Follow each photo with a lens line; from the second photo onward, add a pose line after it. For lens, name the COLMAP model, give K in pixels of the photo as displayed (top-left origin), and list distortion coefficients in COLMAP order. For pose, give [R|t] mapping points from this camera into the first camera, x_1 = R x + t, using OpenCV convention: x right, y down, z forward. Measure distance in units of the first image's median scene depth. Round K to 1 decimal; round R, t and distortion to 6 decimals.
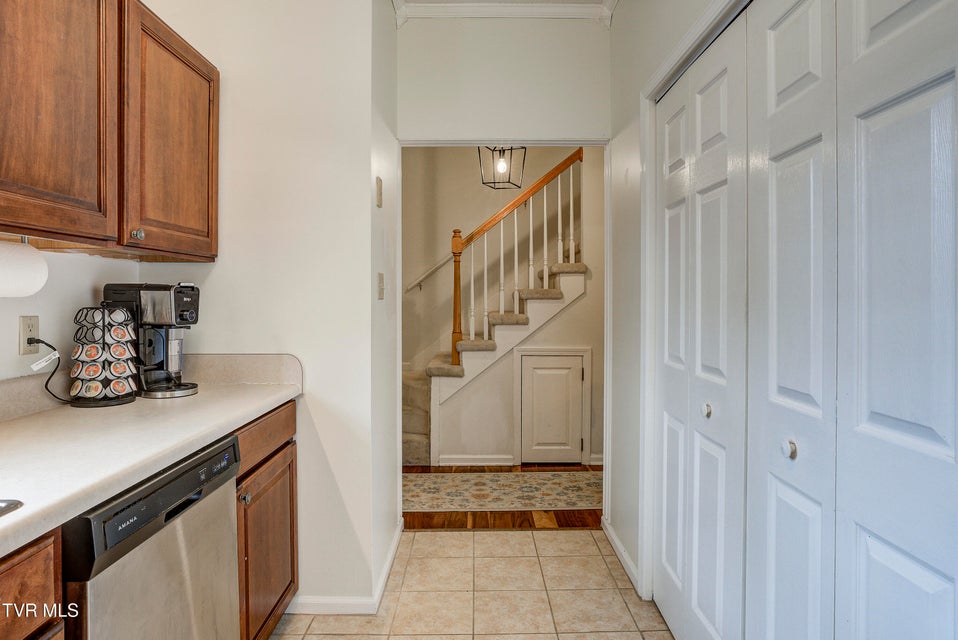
lens RADIAL K [[558.5, 0, 482.3], [0, 558.5, 305.2], [0, 0, 1]] dist [-0.071706, 0.042514]
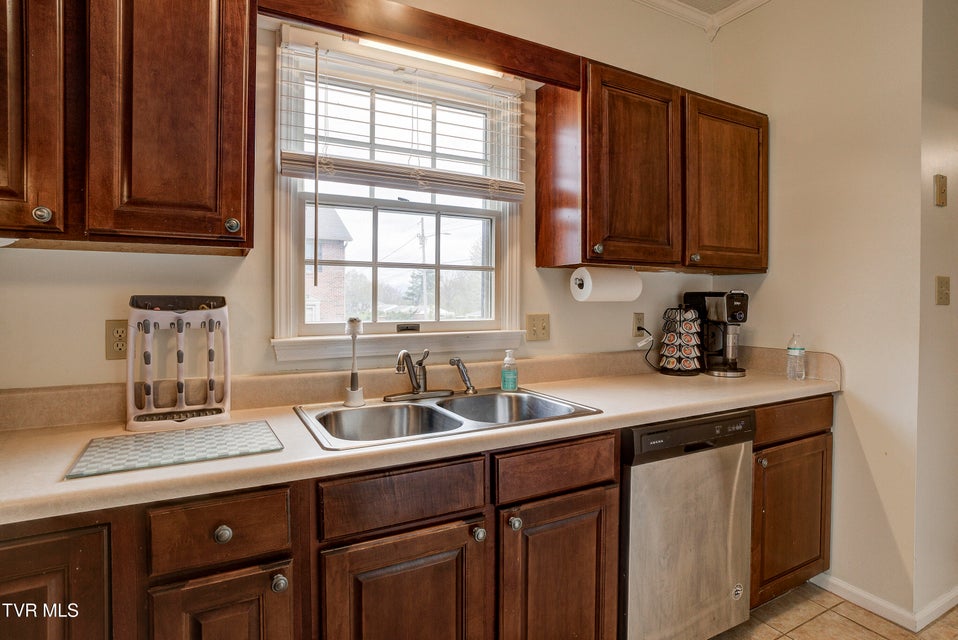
lens RADIAL K [[503.2, 0, 482.2], [0, 503.2, 311.8], [0, 0, 1]] dist [-0.070145, 0.034395]
pose [[0.455453, 0.020976, -0.890013, 0.242945], [-0.014054, 0.999767, 0.016370, -0.001342], [0.890149, 0.005052, 0.455642, -0.078877]]
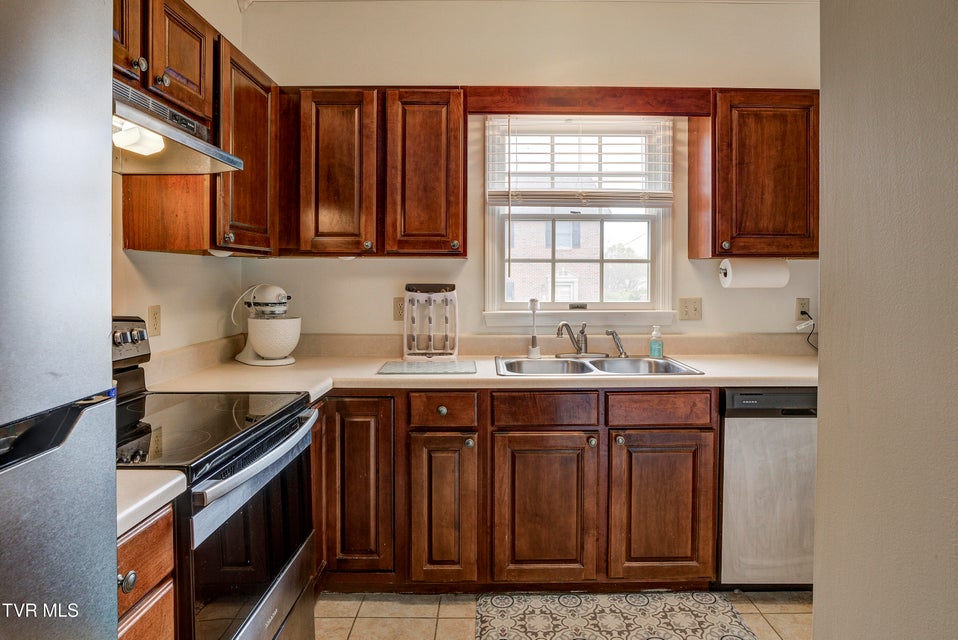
lens RADIAL K [[558.5, 0, 482.3], [0, 558.5, 305.2], [0, 0, 1]] dist [-0.071706, 0.042514]
pose [[-0.027543, 0.051157, -0.998311, 0.824298], [-0.014096, 0.998570, 0.051559, -0.029850], [0.999521, 0.015492, -0.026782, 0.030778]]
